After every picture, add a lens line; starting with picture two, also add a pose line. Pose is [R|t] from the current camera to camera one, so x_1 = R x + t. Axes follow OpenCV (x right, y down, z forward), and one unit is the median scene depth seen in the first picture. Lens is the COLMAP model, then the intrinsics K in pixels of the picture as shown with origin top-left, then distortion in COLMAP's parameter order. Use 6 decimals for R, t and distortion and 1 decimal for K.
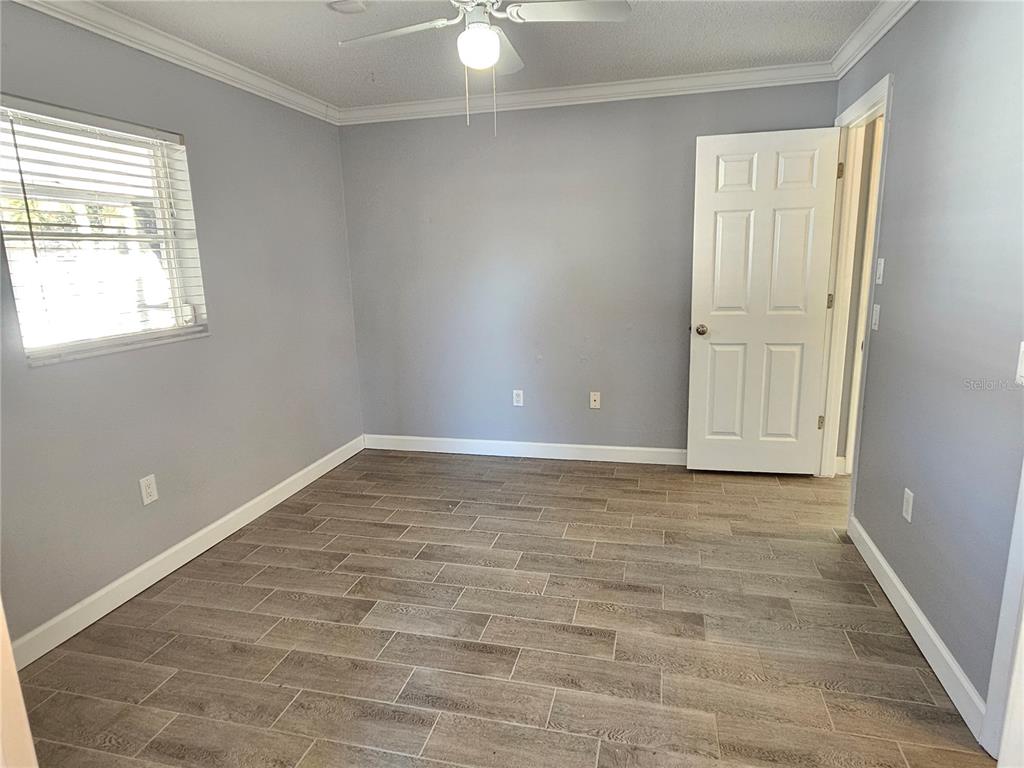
lens RADIAL K [[596.1, 0, 514.7], [0, 596.1, 379.6], [0, 0, 1]] dist [0.001794, -0.001764]
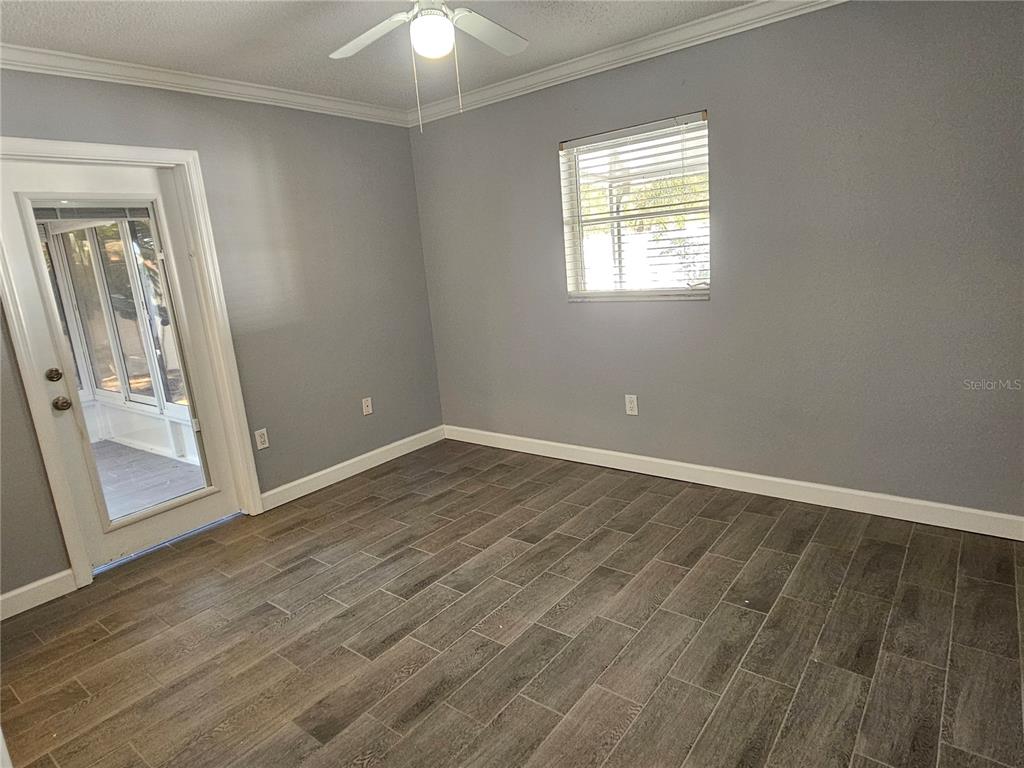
lens RADIAL K [[596.1, 0, 514.7], [0, 596.1, 379.6], [0, 0, 1]] dist [0.001794, -0.001764]
pose [[-0.400562, 0.249775, -0.881568, 0.770358], [-0.091280, 0.946463, 0.309637, -0.304544], [0.911712, 0.204499, -0.356318, 1.392031]]
